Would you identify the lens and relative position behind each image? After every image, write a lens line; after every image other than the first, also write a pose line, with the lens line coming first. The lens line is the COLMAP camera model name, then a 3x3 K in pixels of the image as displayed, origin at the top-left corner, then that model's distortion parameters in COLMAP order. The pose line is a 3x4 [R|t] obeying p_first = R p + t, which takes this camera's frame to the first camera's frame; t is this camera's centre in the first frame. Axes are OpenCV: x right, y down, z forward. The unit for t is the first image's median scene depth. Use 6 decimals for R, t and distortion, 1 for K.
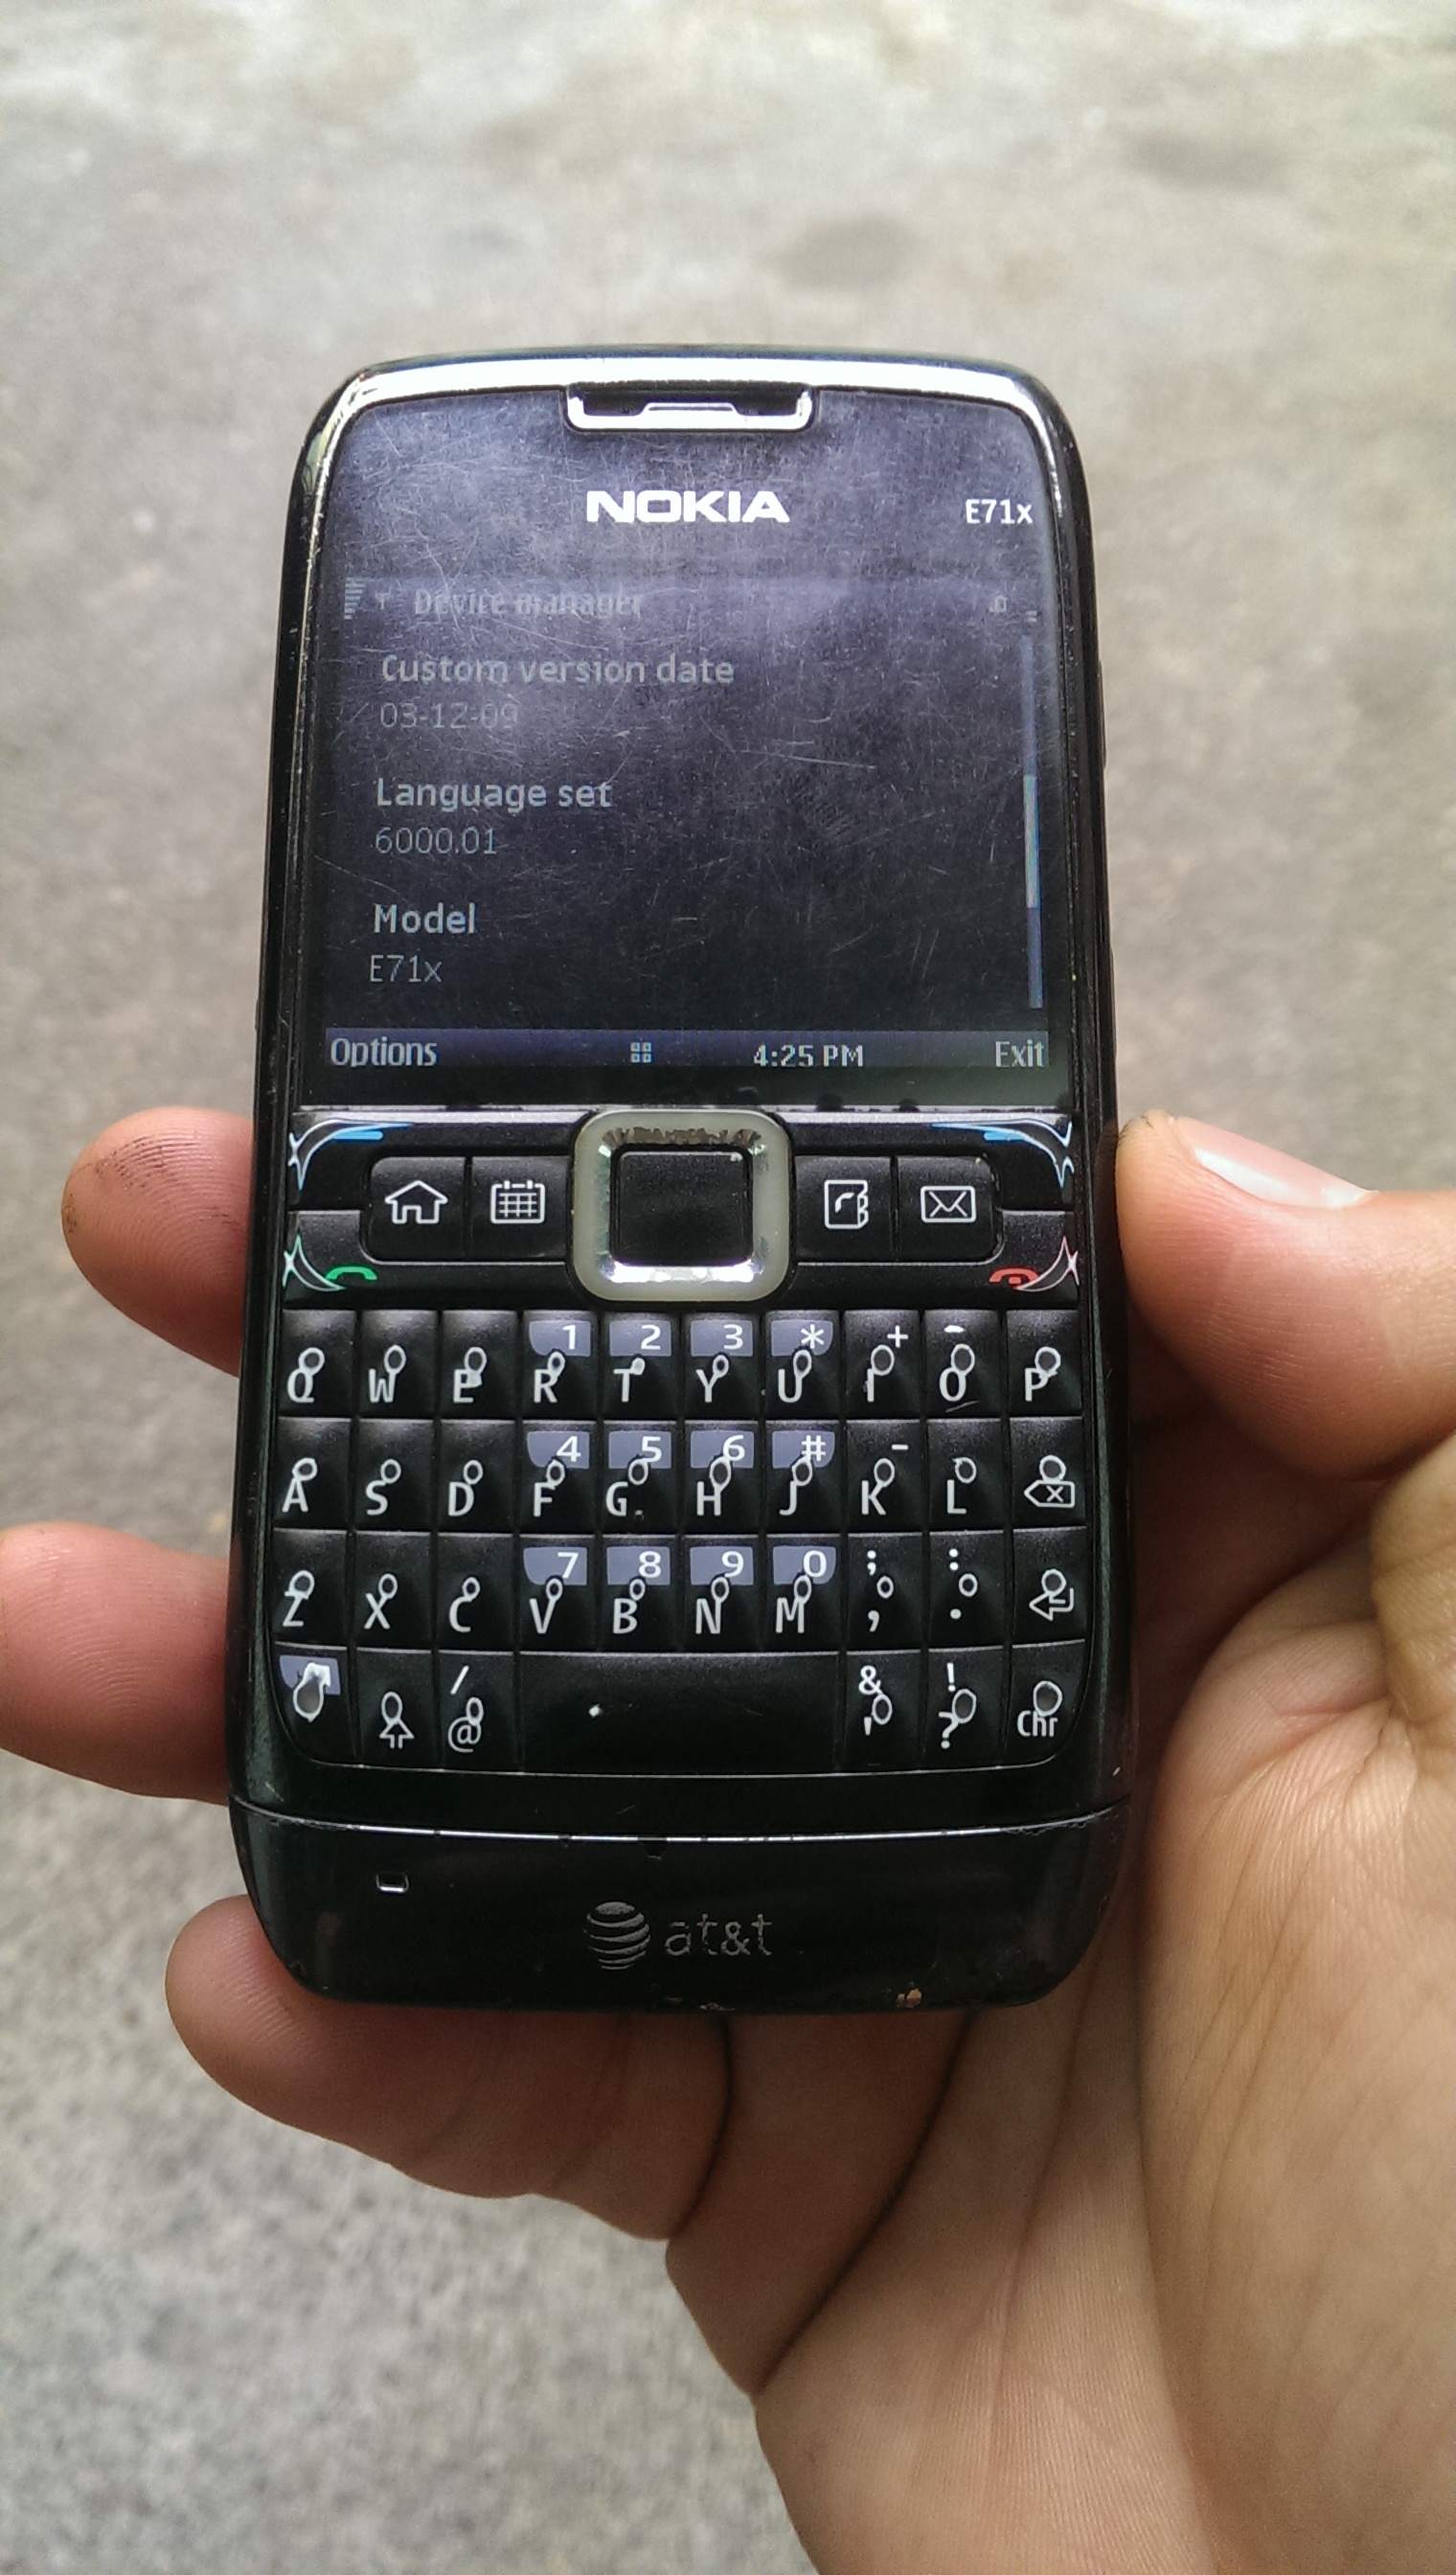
lens RADIAL K [[2148.2, 0, 728.0], [0, 2148.2, 1287.5], [0, 0, 1]] dist [0.097412, -0.369238]
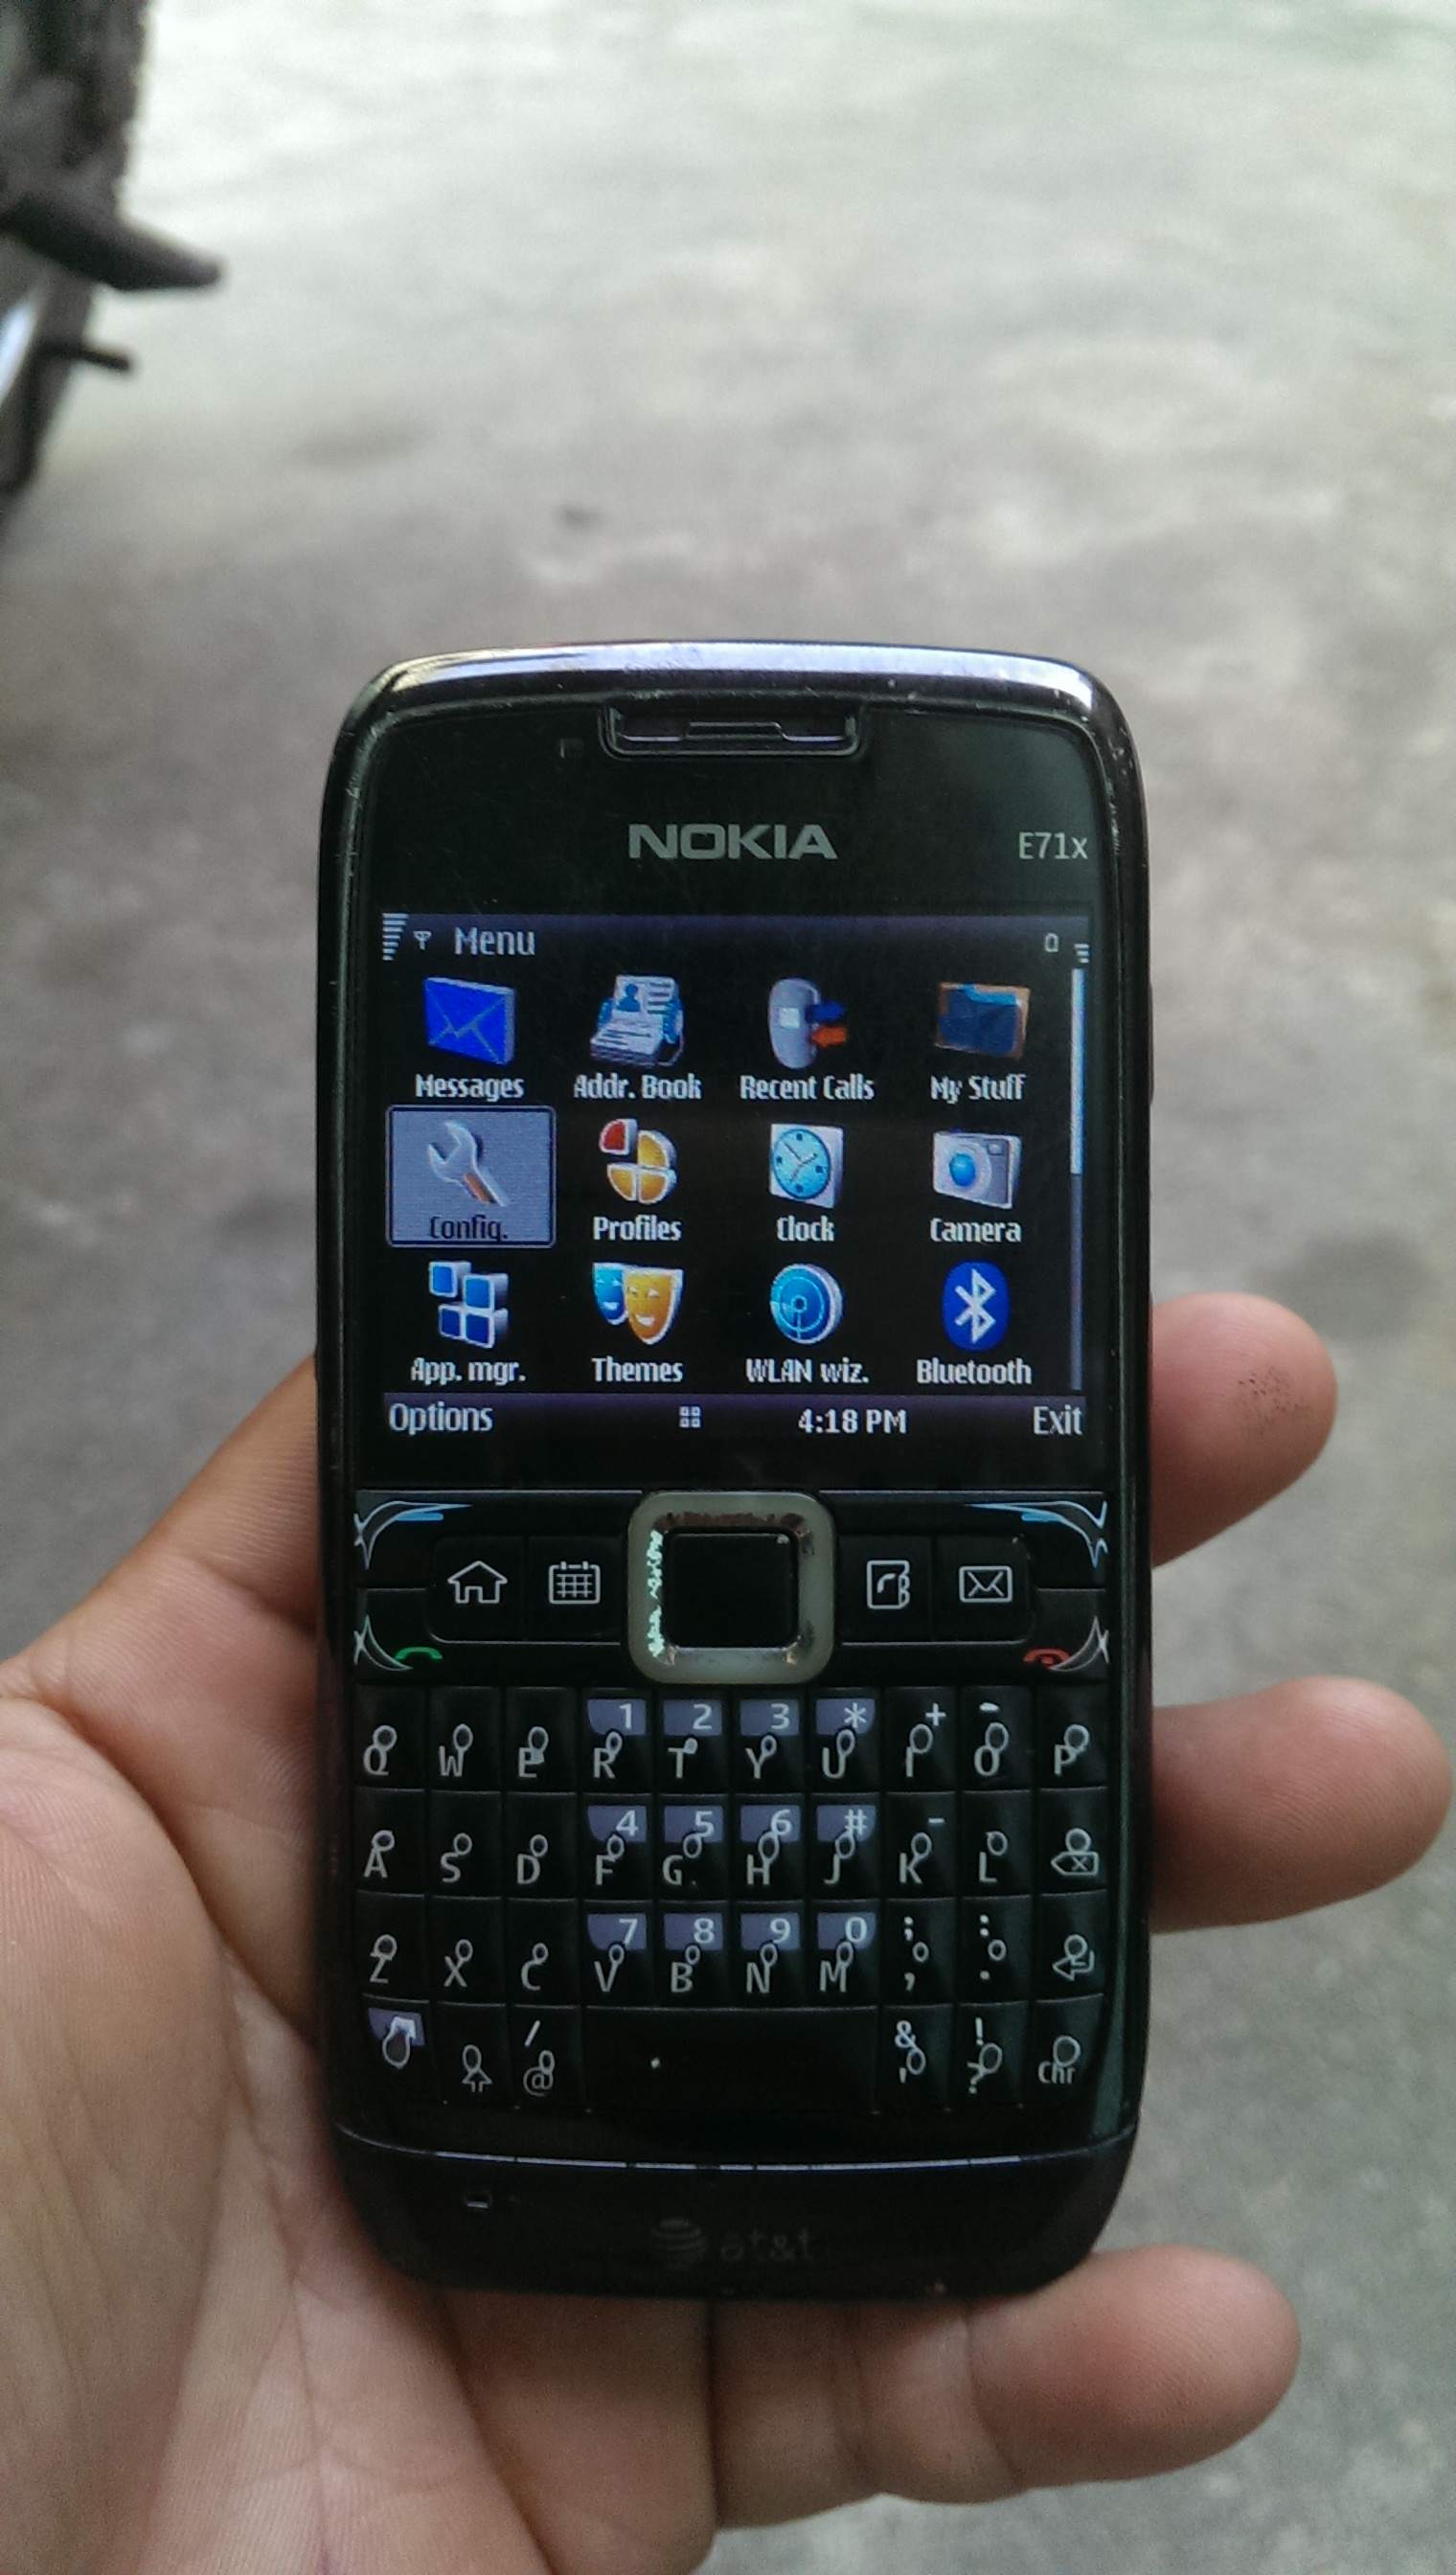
lens RADIAL K [[2148.2, 0, 728.0], [0, 2148.2, 1287.5], [0, 0, 1]] dist [0.097412, -0.369238]
pose [[0.999958, -0.001871, -0.009024, -0.013512], [0.003861, 0.974149, 0.225874, -0.426405], [0.008368, -0.225899, 0.974115, 0.011661]]
